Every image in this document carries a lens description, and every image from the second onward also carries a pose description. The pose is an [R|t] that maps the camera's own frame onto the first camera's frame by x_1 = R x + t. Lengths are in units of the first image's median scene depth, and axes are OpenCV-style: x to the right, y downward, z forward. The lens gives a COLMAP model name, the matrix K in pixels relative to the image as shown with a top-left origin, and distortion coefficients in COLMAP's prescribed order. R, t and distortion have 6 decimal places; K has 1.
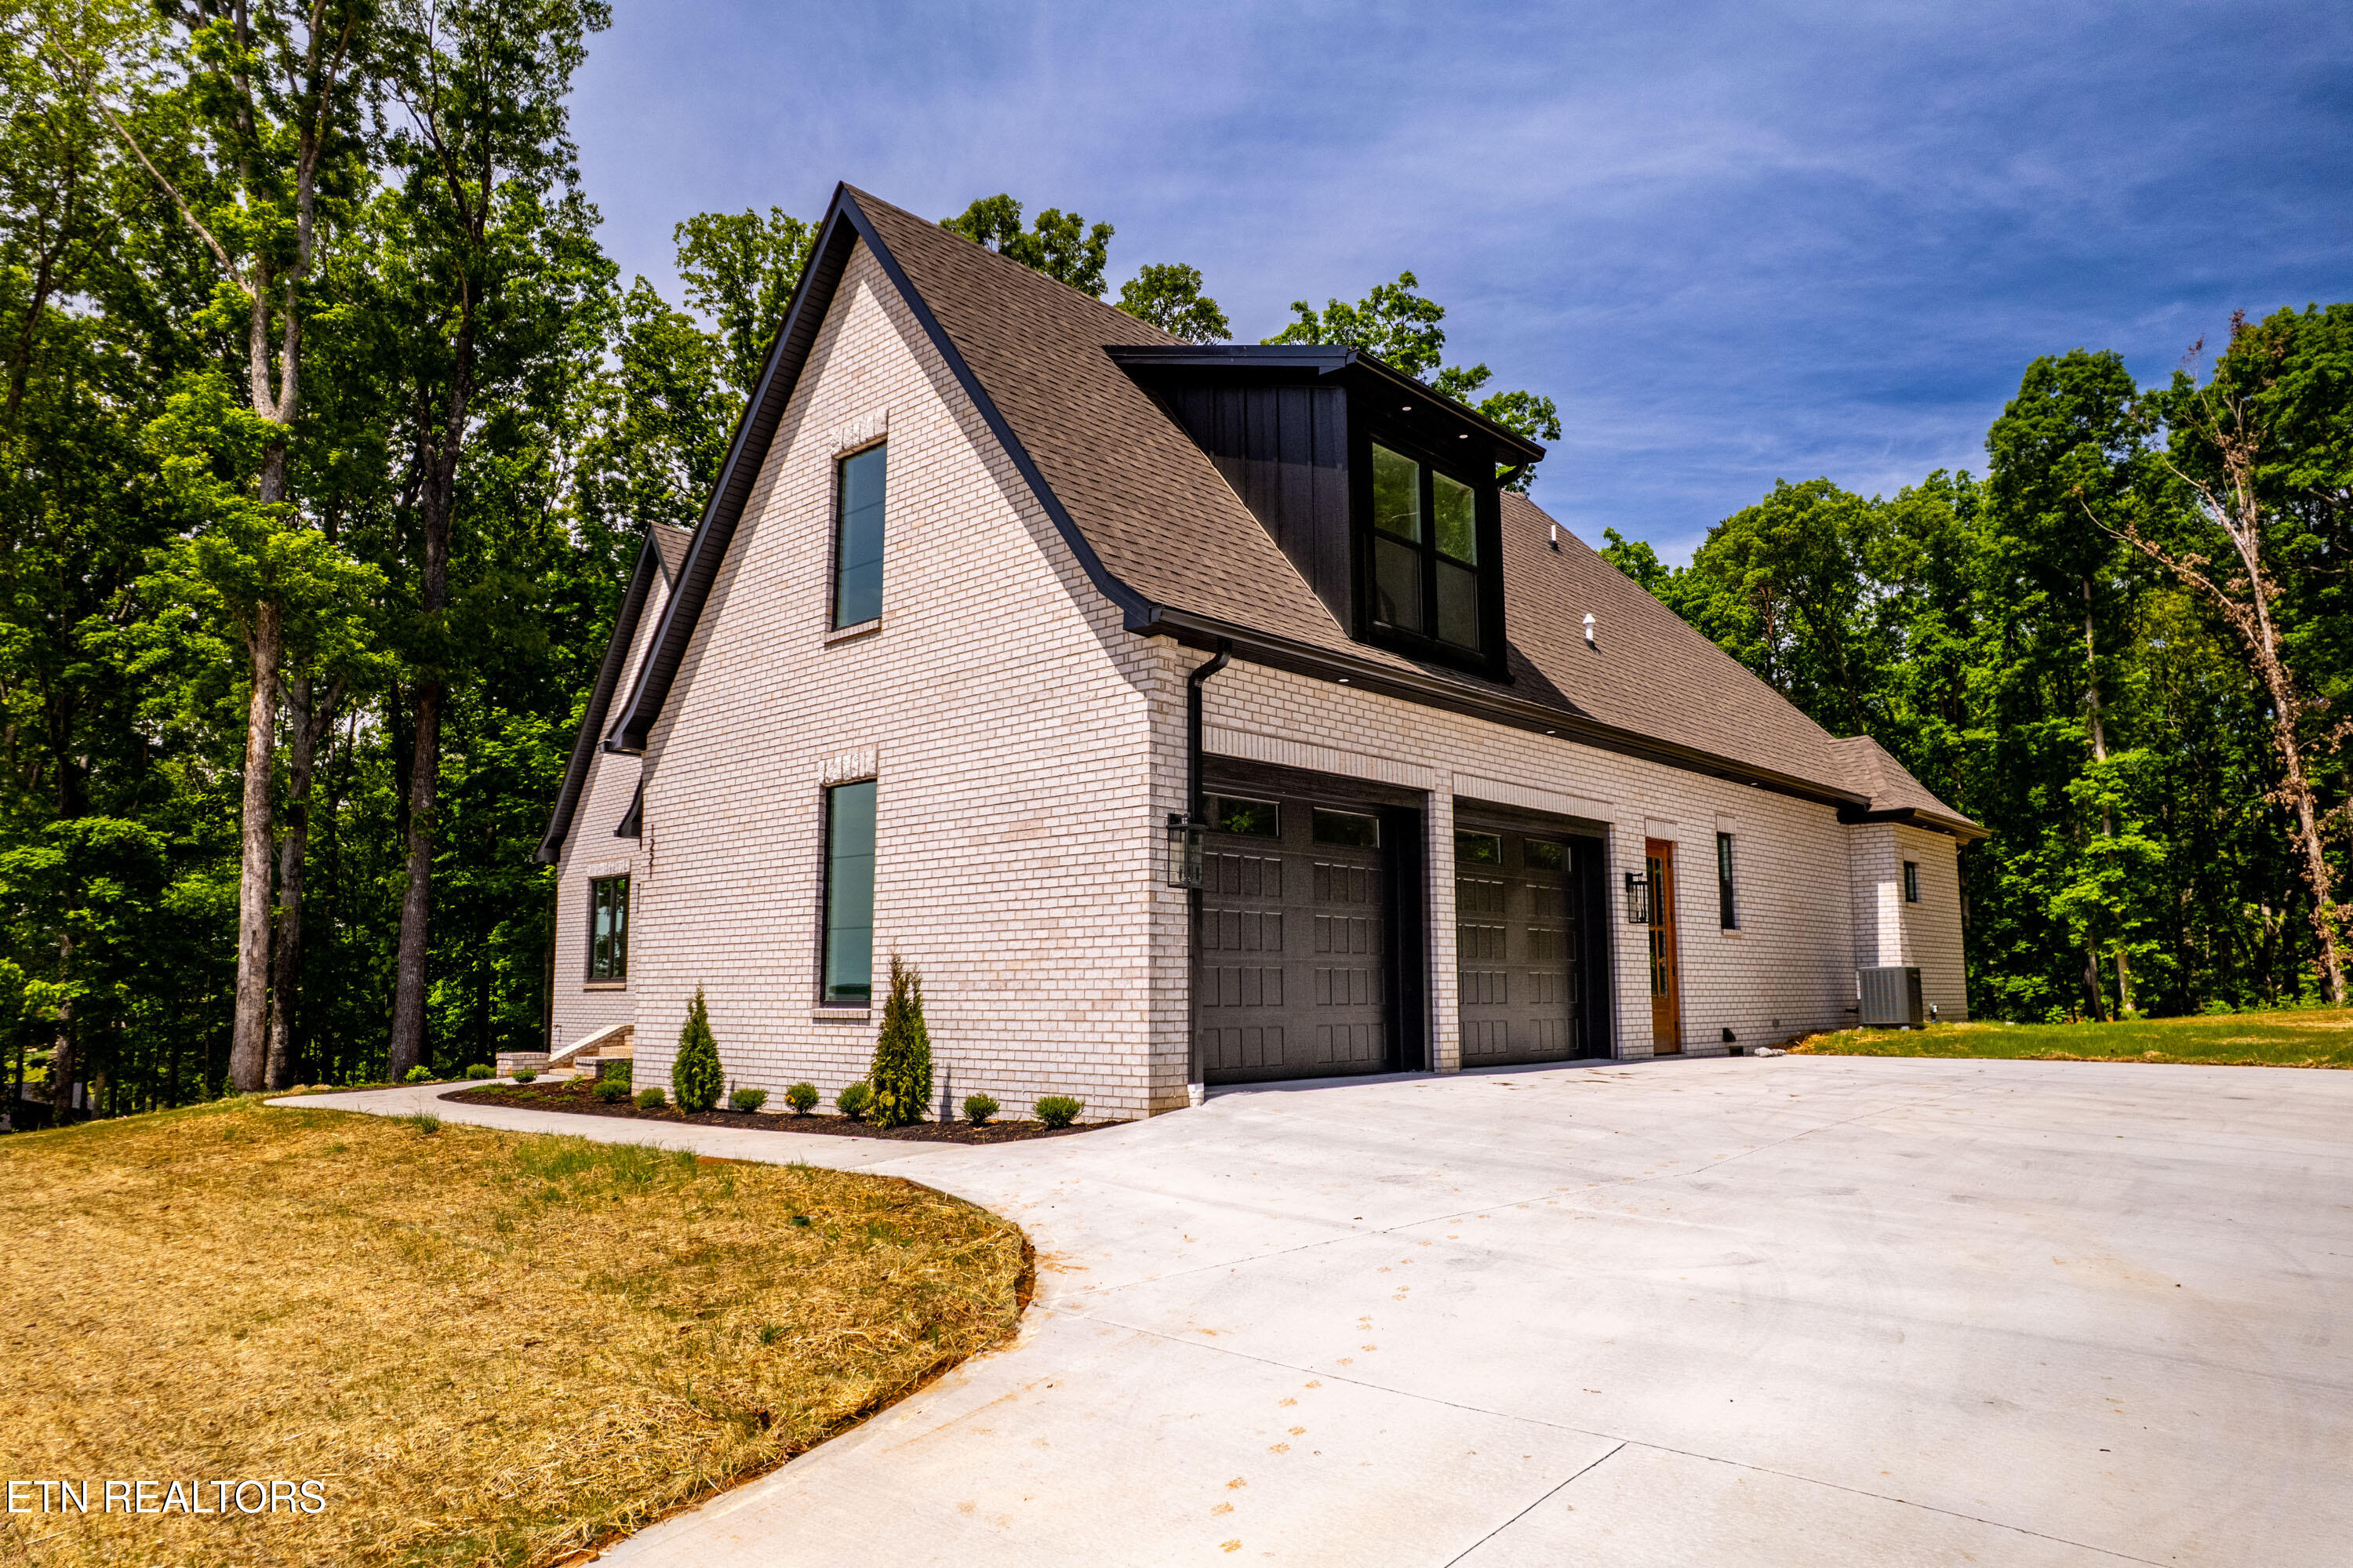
lens RADIAL K [[1511.5, 0, 1184.7], [0, 1511.5, 790.2], [0, 0, 1]] dist [-0.069527, 0.050817]
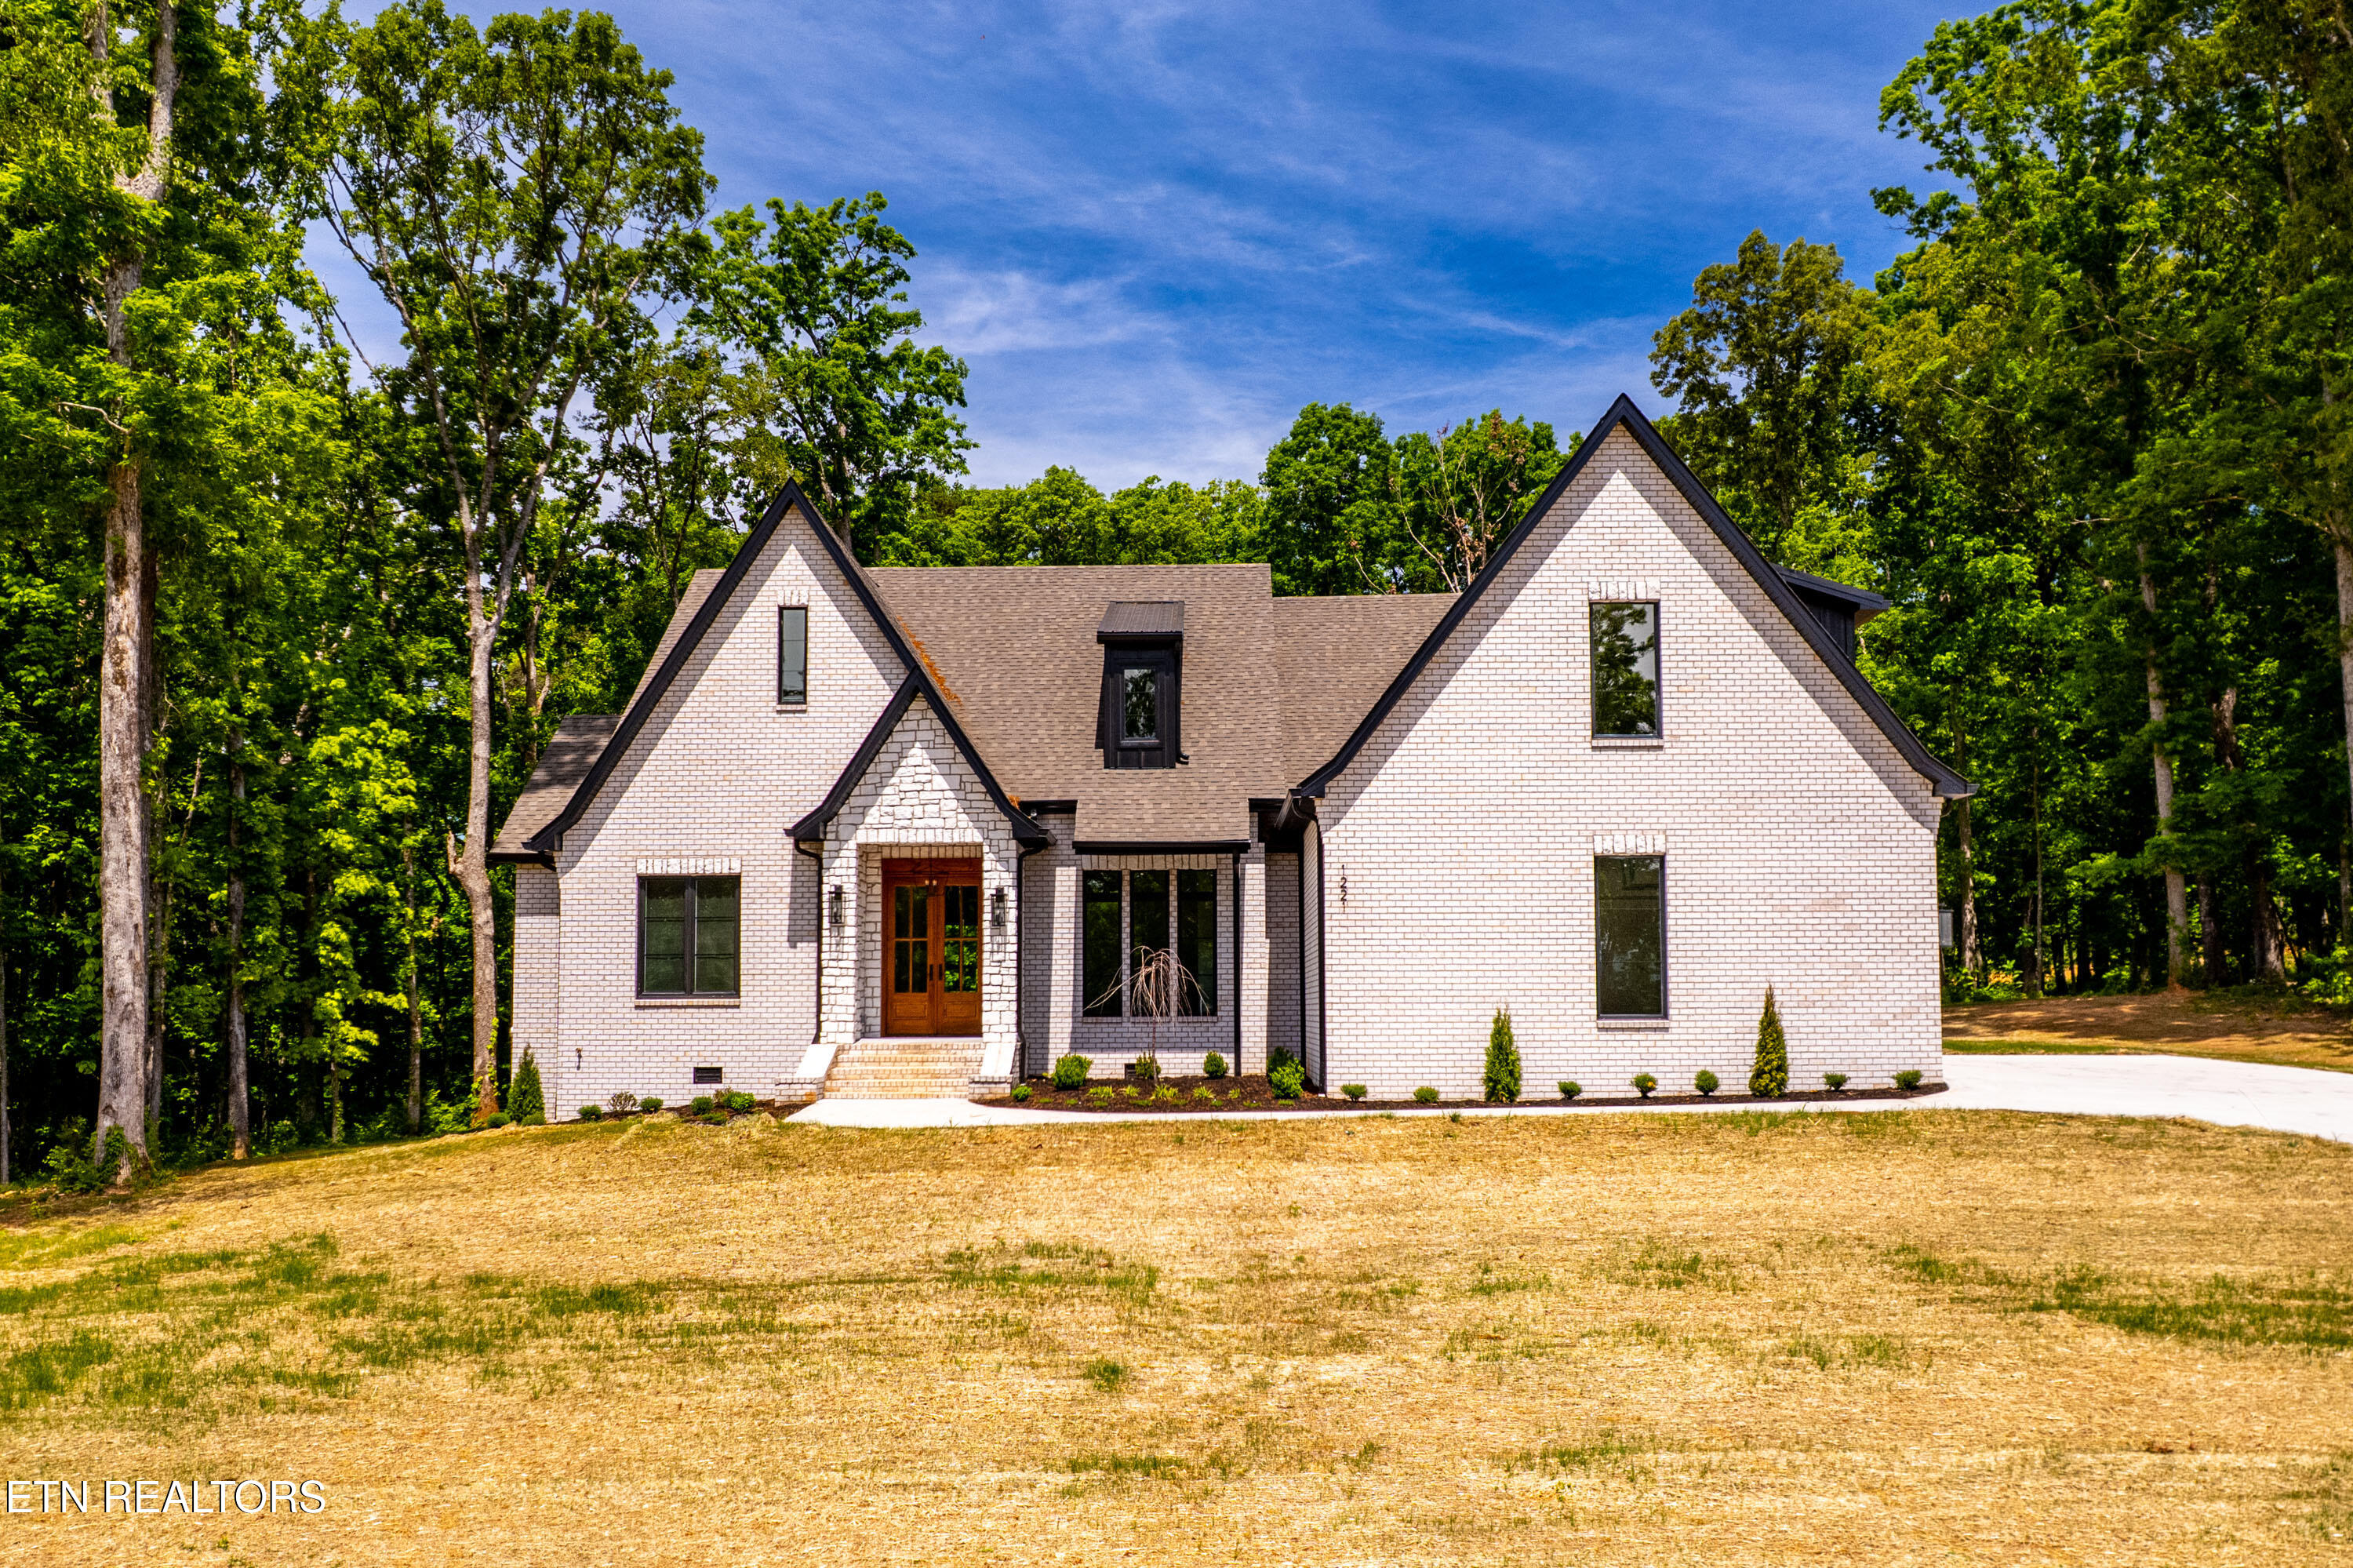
lens RADIAL K [[2059.8, 0, 1160.6], [0, 2059.8, 832.8], [0, 0, 1]] dist [-0.049492, 0.001105]
pose [[0.752243, 0.060210, 0.656129, -0.905607], [-0.089274, 0.995947, 0.010958, -0.004104], [-0.652810, -0.066818, 0.754569, -0.062590]]
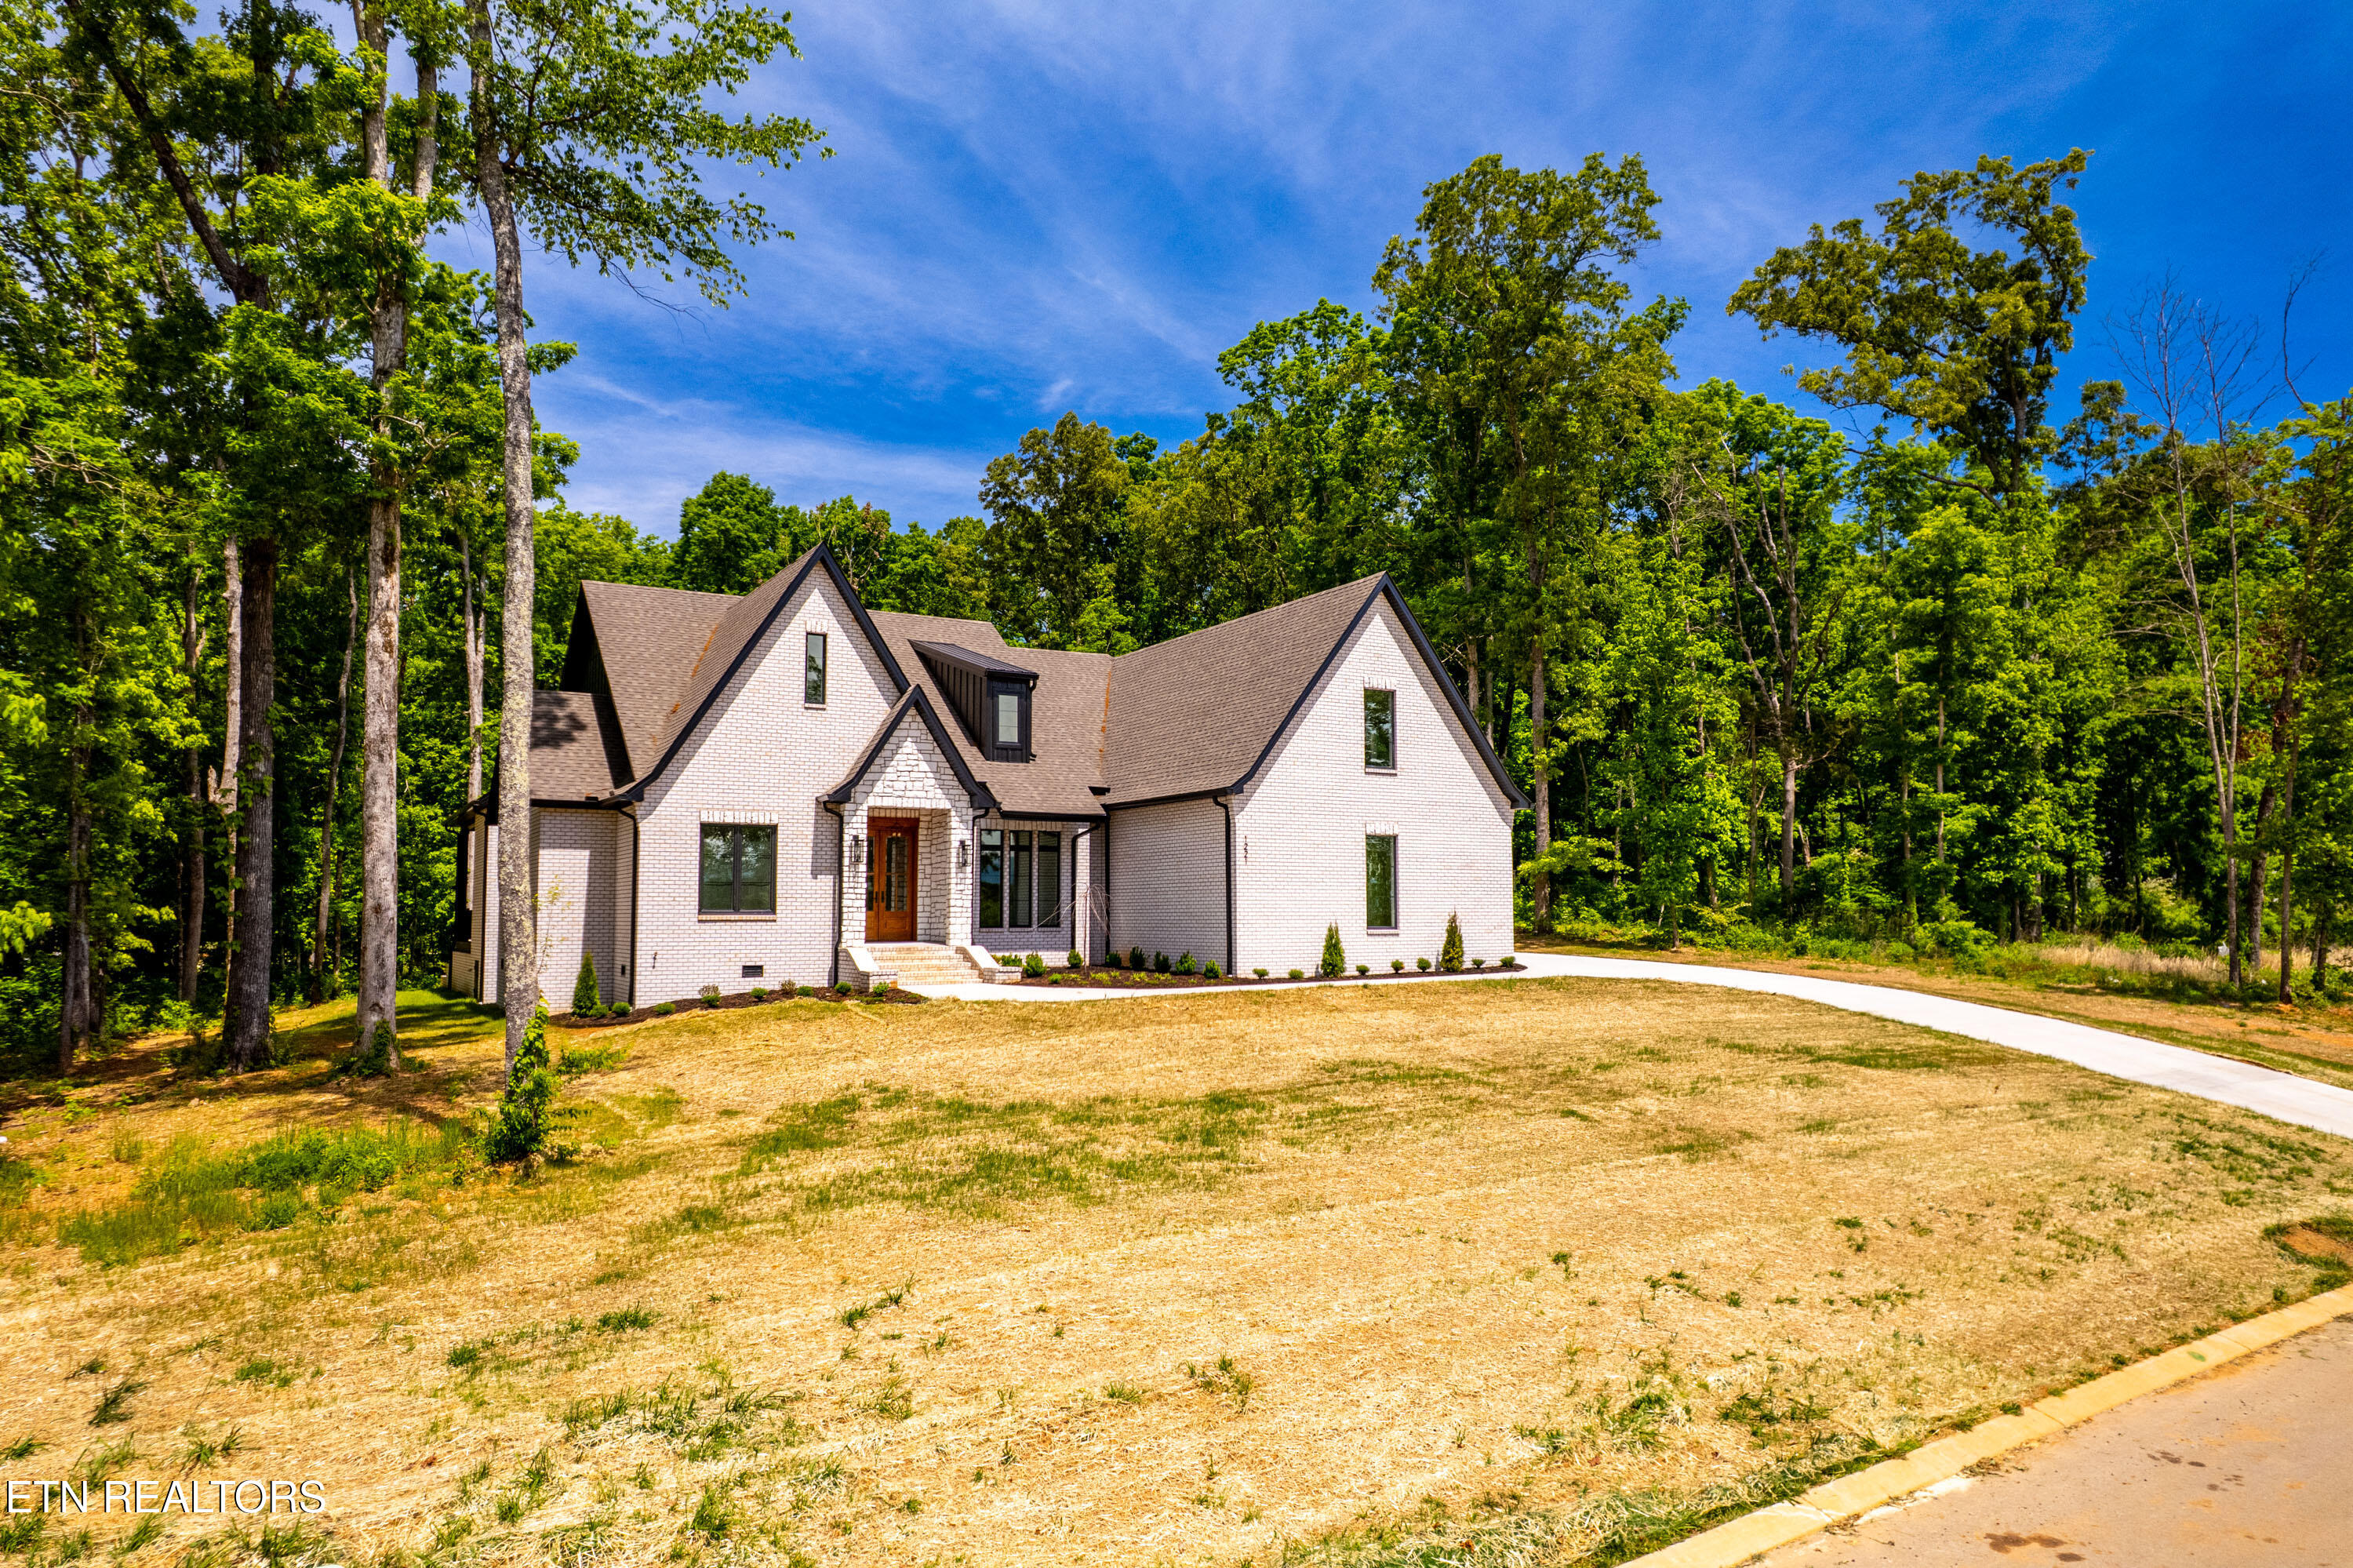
lens RADIAL K [[1511.5, 0, 1188.0], [0, 1511.5, 787.0], [0, 0, 1]] dist [-0.069527, 0.050817]
pose [[0.277458, 0.088993, 0.956607, -1.334834], [-0.127697, 0.990282, -0.055088, 0.046138], [-0.952213, -0.106872, 0.286126, 0.318138]]
